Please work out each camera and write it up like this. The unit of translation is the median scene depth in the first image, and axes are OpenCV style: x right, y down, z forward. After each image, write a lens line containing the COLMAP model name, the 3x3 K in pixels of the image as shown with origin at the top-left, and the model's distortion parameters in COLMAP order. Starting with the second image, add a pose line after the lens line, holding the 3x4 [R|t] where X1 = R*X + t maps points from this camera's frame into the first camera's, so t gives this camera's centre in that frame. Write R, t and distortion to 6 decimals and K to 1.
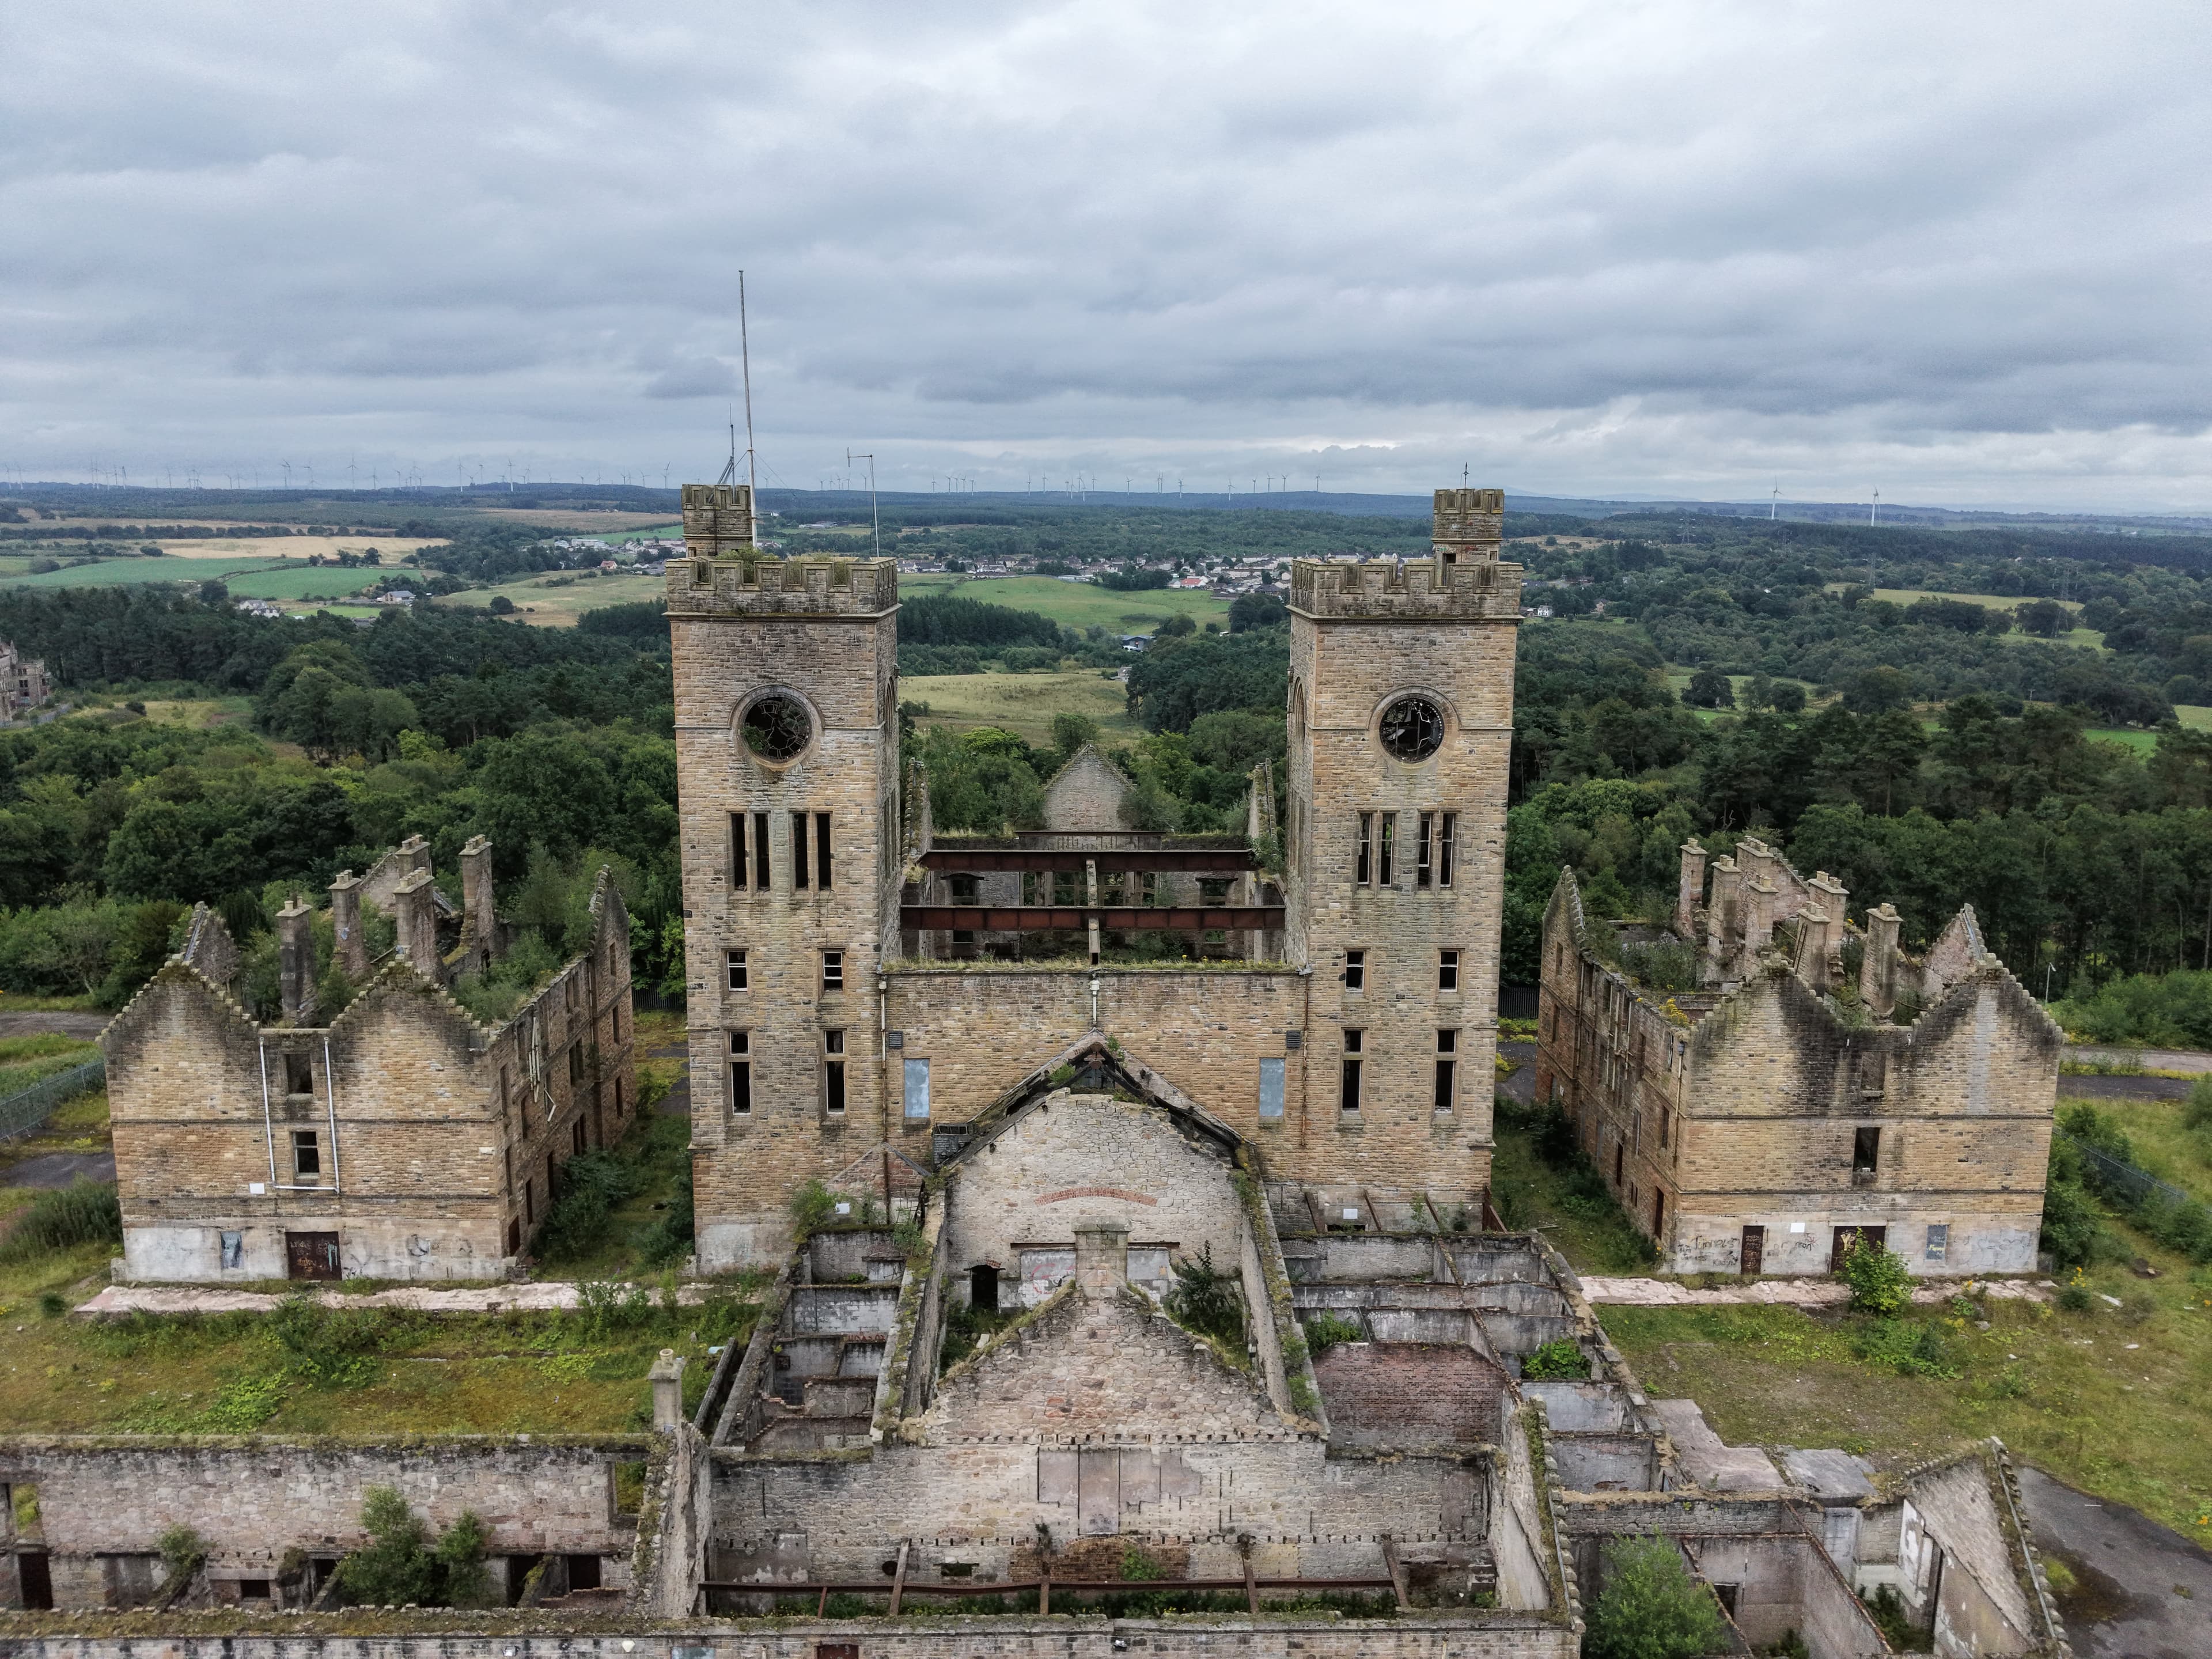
lens RADIAL K [[1693.1, 0, 1112.0], [0, 1693.1, 824.3], [0, 0, 1]] dist [0.069318, -0.122395]
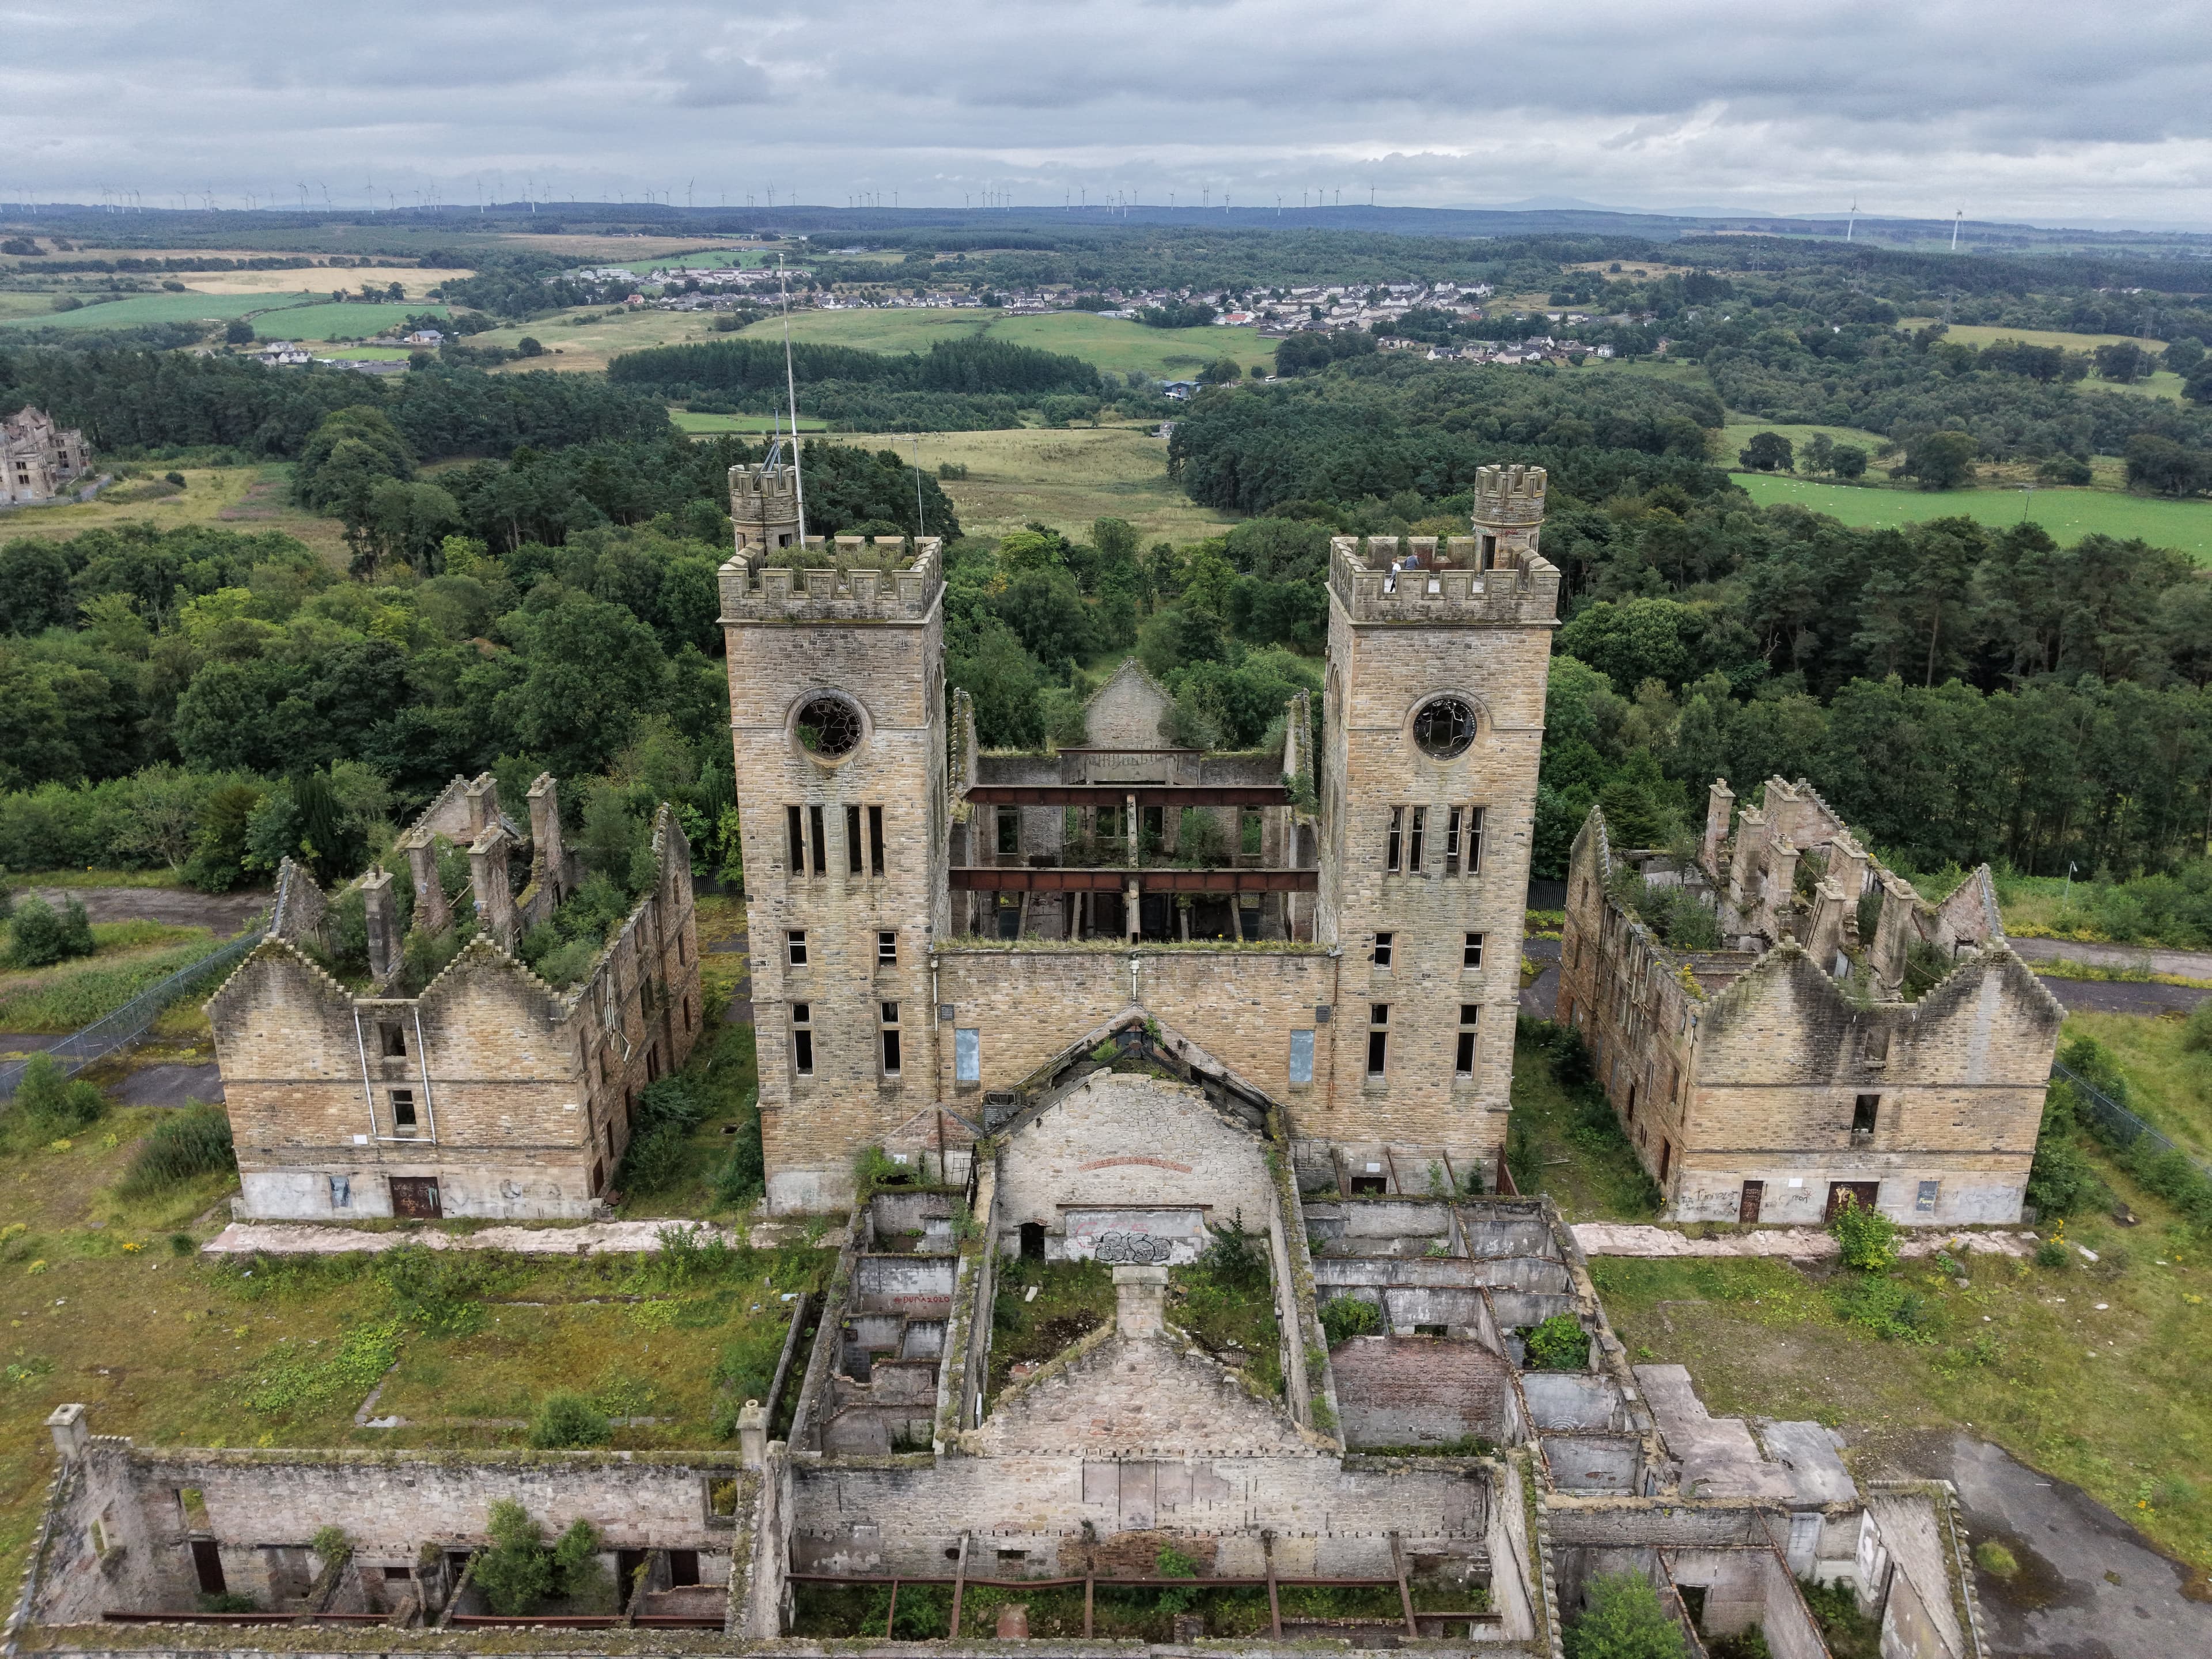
lens RADIAL K [[1693.1, 0, 1112.0], [0, 1693.1, 824.3], [0, 0, 1]] dist [0.069318, -0.122395]
pose [[0.999717, 0.005106, -0.023237, -0.000403], [-0.001458, 0.988014, 0.154358, -0.150315], [0.023746, -0.154280, 0.987742, -0.026496]]
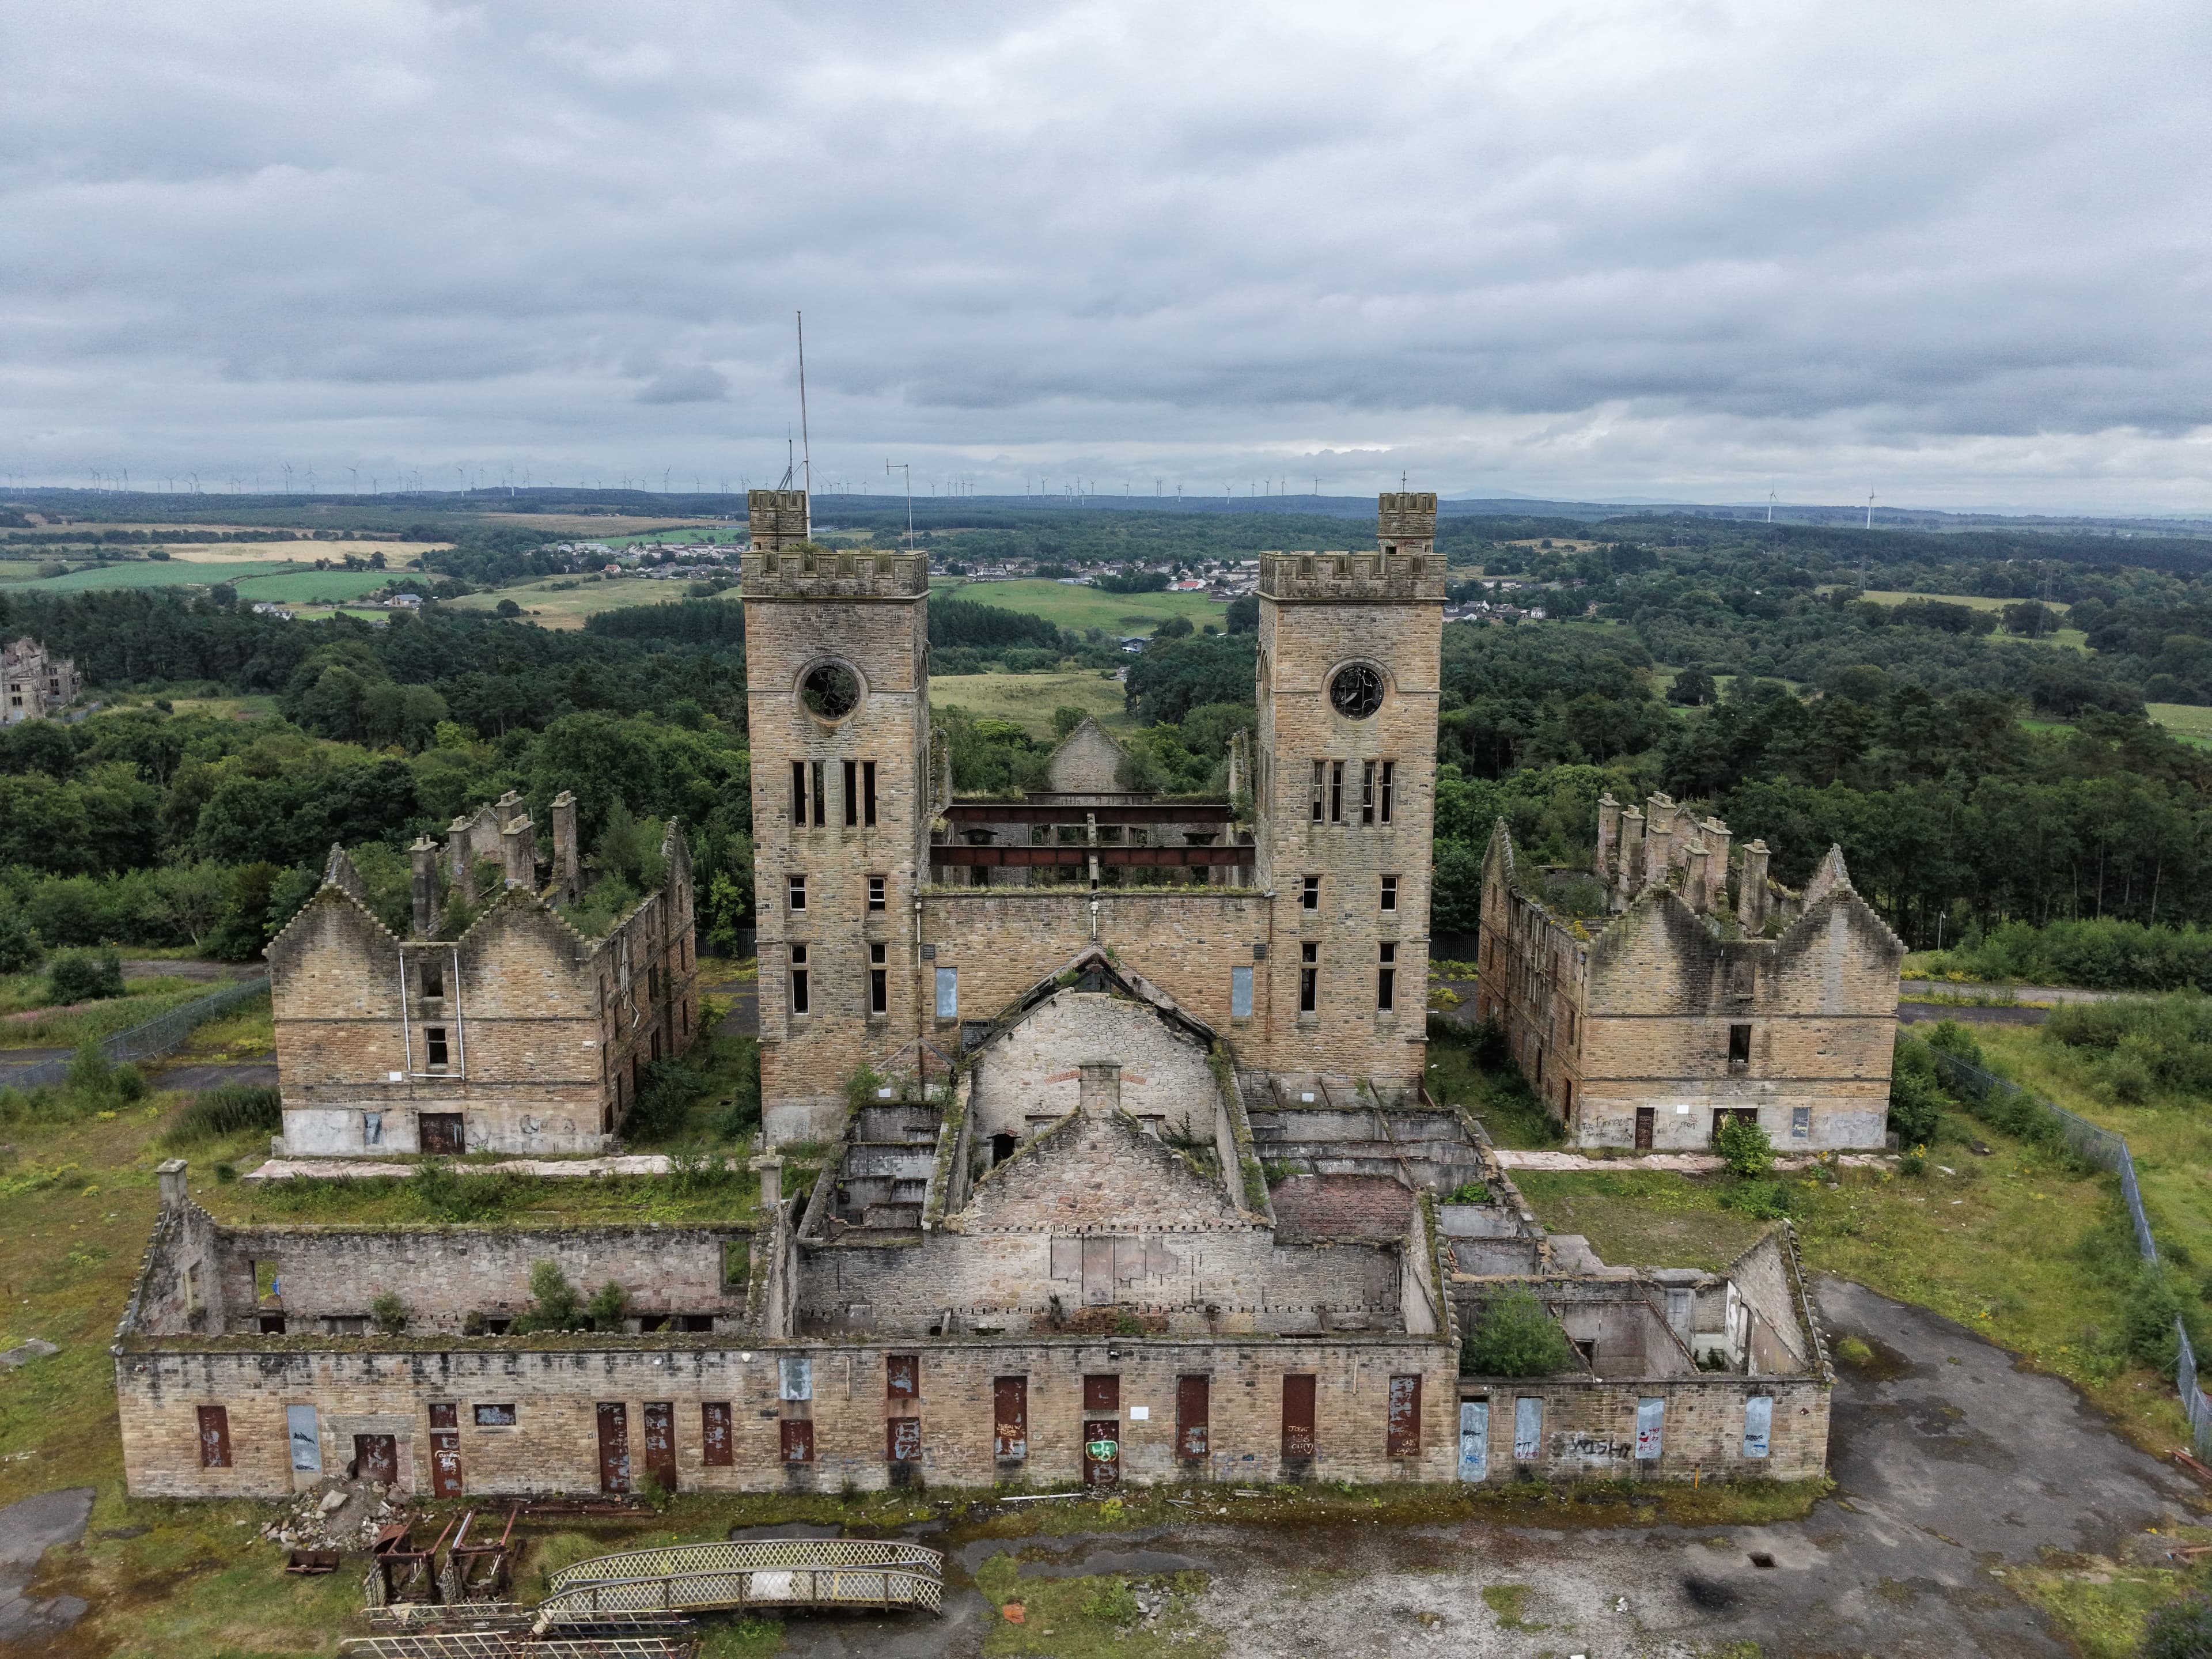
lens RADIAL K [[1690.5, 0, 1112.8], [0, 1690.5, 824.5], [0, 0, 1]] dist [0.086005, -0.158245]
pose [[0.999999, -0.001397, 0.000694, 0.001971], [0.001398, 0.999997, -0.002031, 0.039000], [-0.000691, 0.002032, 0.999998, -0.196812]]
